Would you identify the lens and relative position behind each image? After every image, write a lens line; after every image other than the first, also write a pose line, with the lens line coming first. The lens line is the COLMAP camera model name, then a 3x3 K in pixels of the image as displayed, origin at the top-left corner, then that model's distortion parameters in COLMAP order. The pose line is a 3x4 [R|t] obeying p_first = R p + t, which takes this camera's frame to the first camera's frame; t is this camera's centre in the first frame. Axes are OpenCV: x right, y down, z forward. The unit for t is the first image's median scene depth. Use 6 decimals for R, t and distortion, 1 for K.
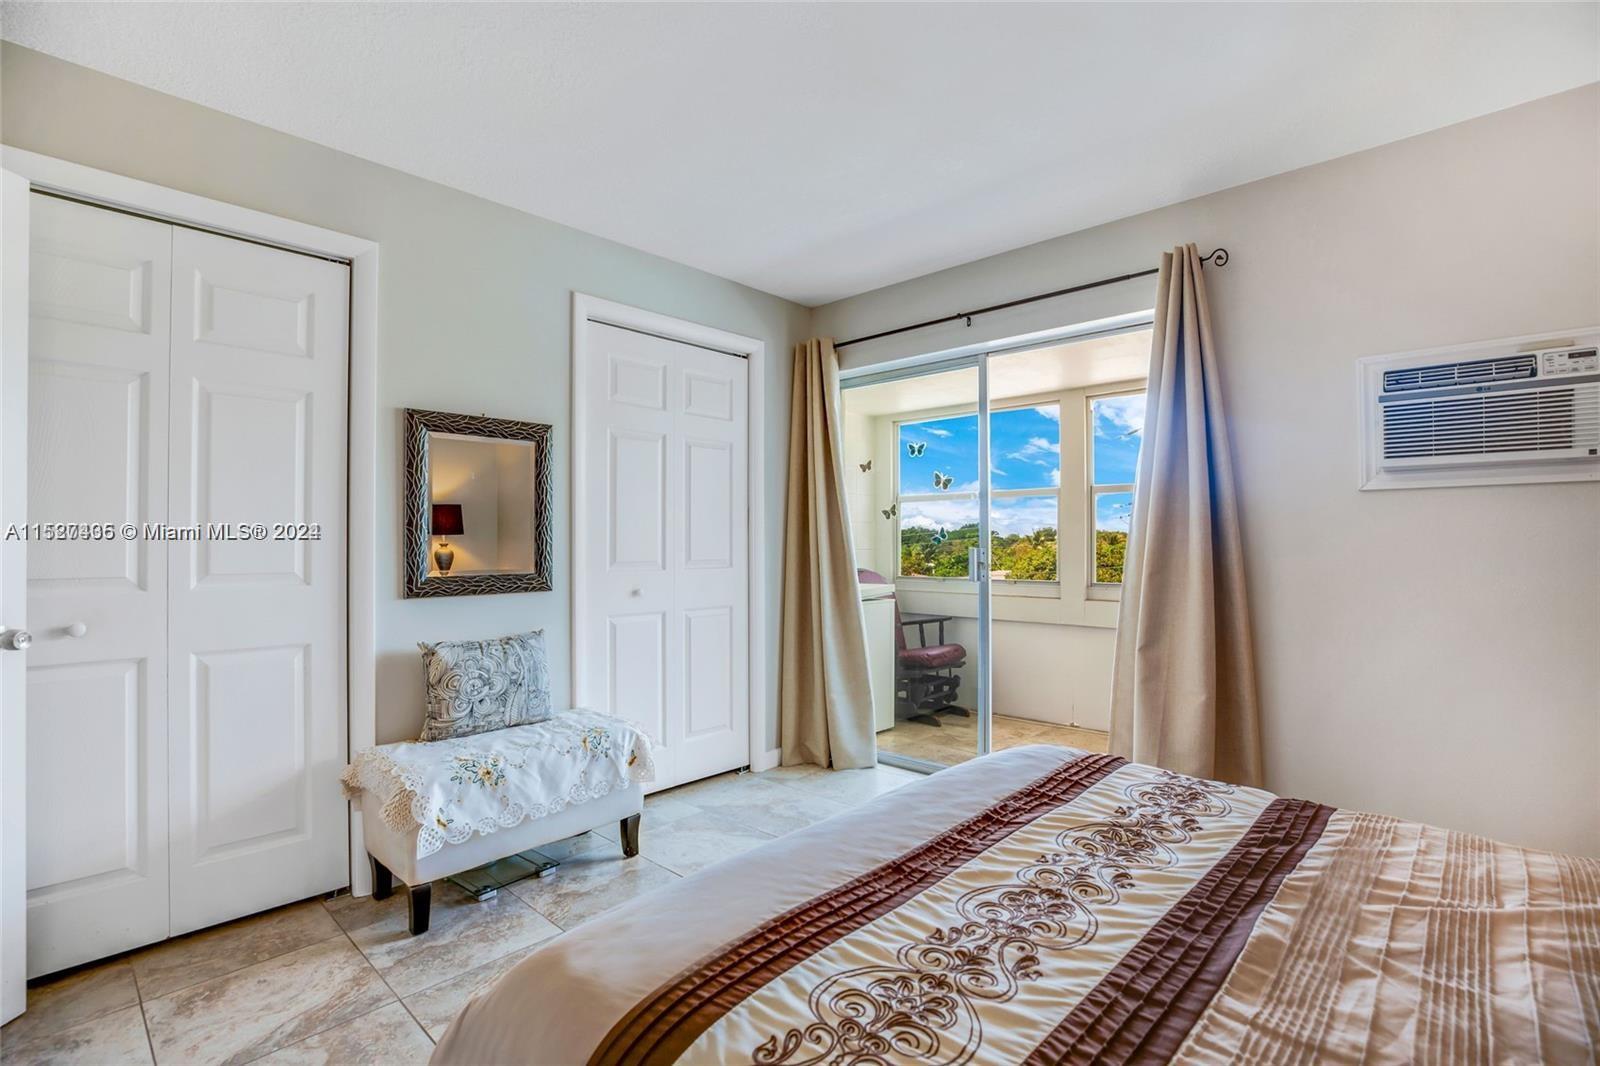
lens RADIAL K [[730.6, 0, 838.7], [0, 730.6, 539.4], [0, 0, 1]] dist [-0.045440, 0.009773]
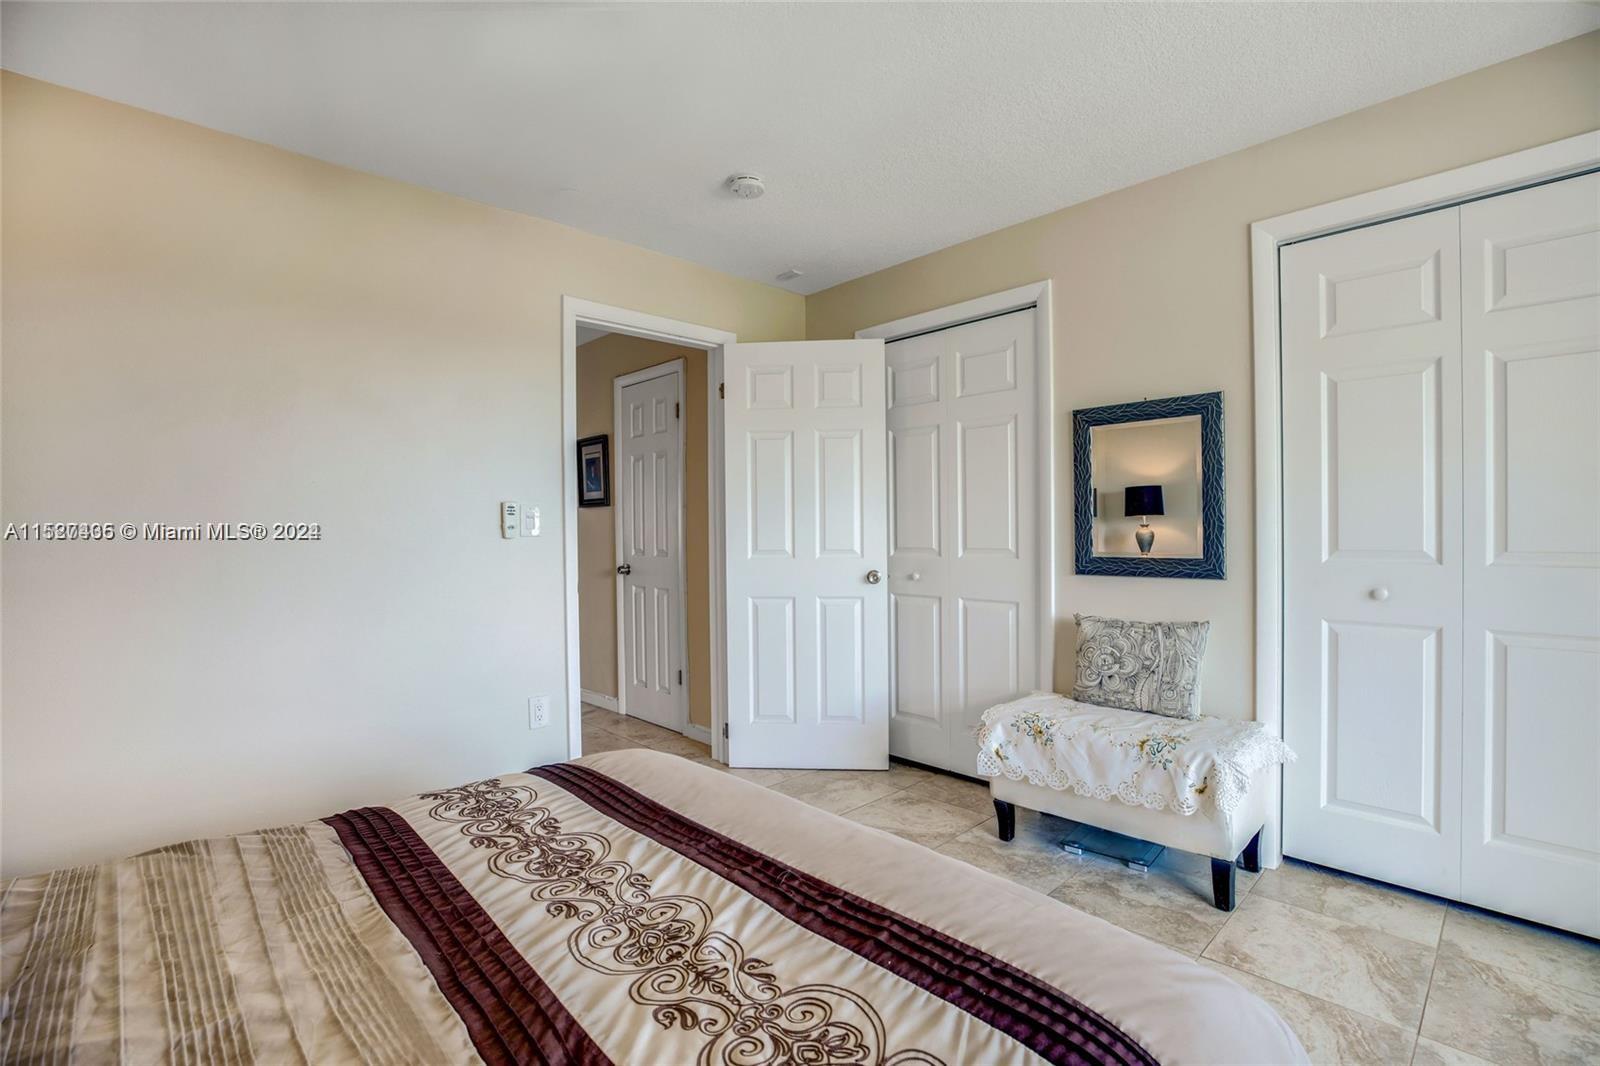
lens RADIAL K [[730.6, 0, 799.2], [0, 730.6, 537.4], [0, 0, 1]] dist [-0.045440, 0.009773]
pose [[-0.076477, 0.018932, -0.996892, 0.631559], [0.017484, 0.999691, 0.017644, -0.006246], [0.996918, -0.016080, -0.076785, 0.679163]]
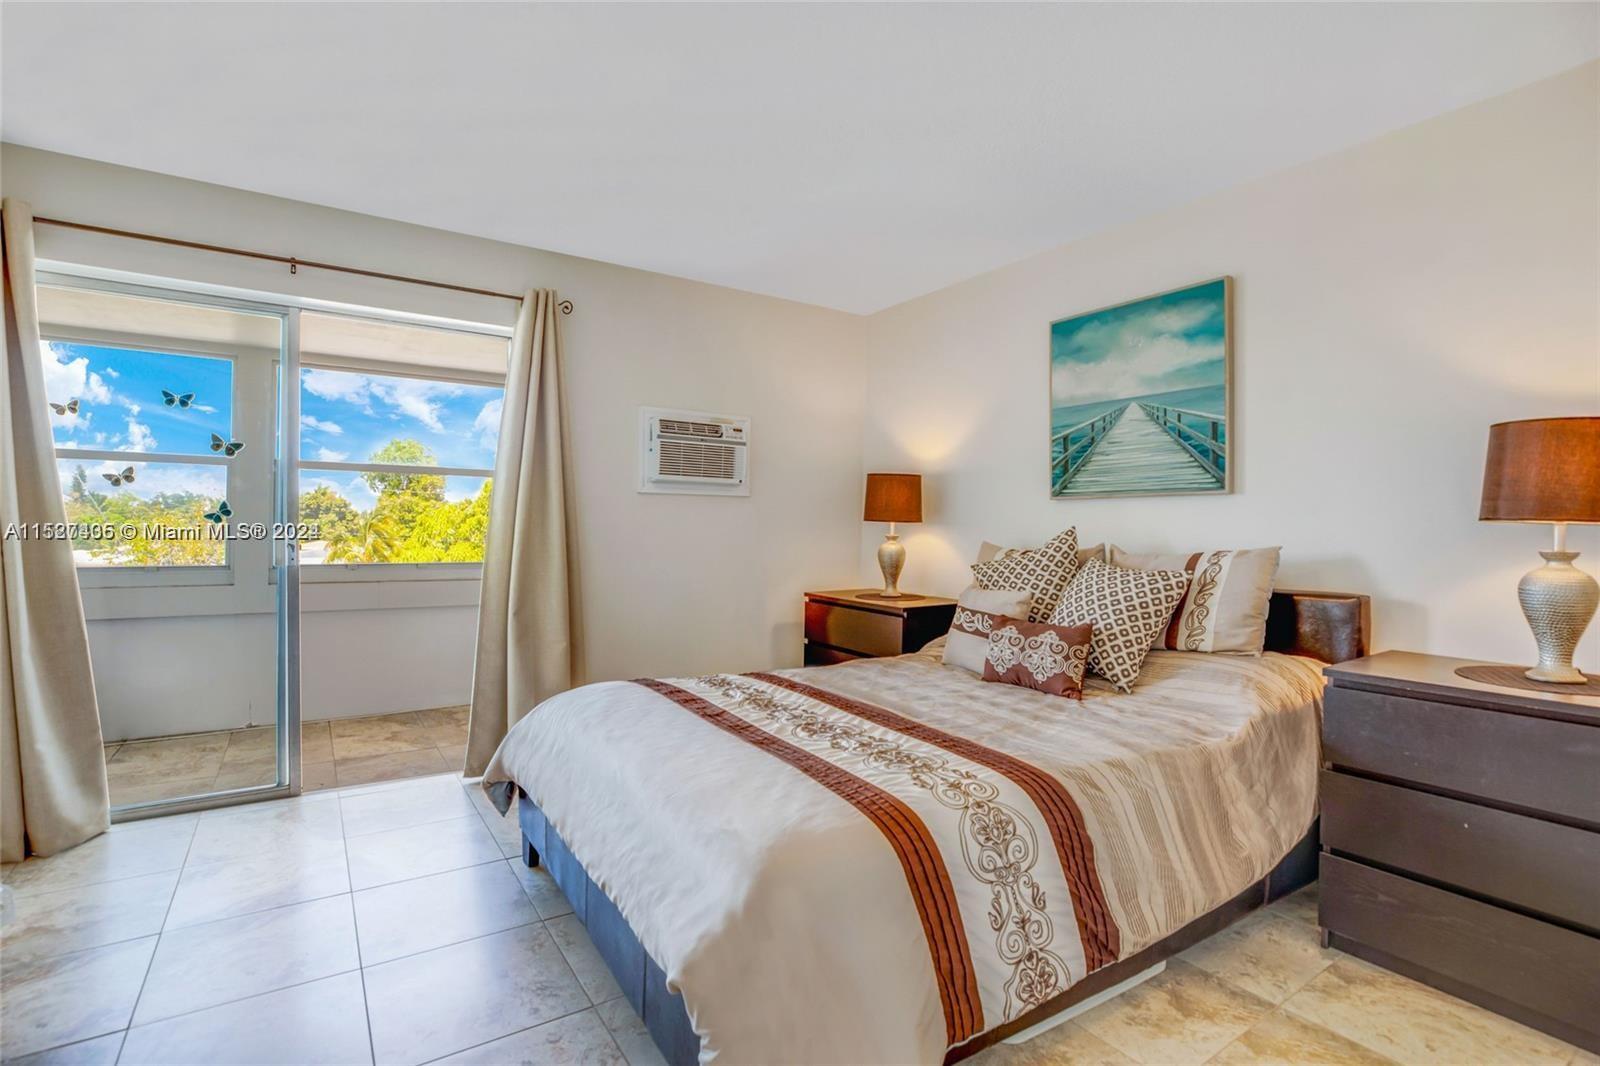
lens RADIAL K [[730.6, 0, 793.3], [0, 730.6, 528.0], [0, 0, 1]] dist [-0.045440, 0.009773]
pose [[0.269929, 0.007421, 0.962852, -0.701781], [-0.020363, 0.999791, -0.001997, 0.003220], [-0.962665, -0.019068, 0.270023, 0.267407]]
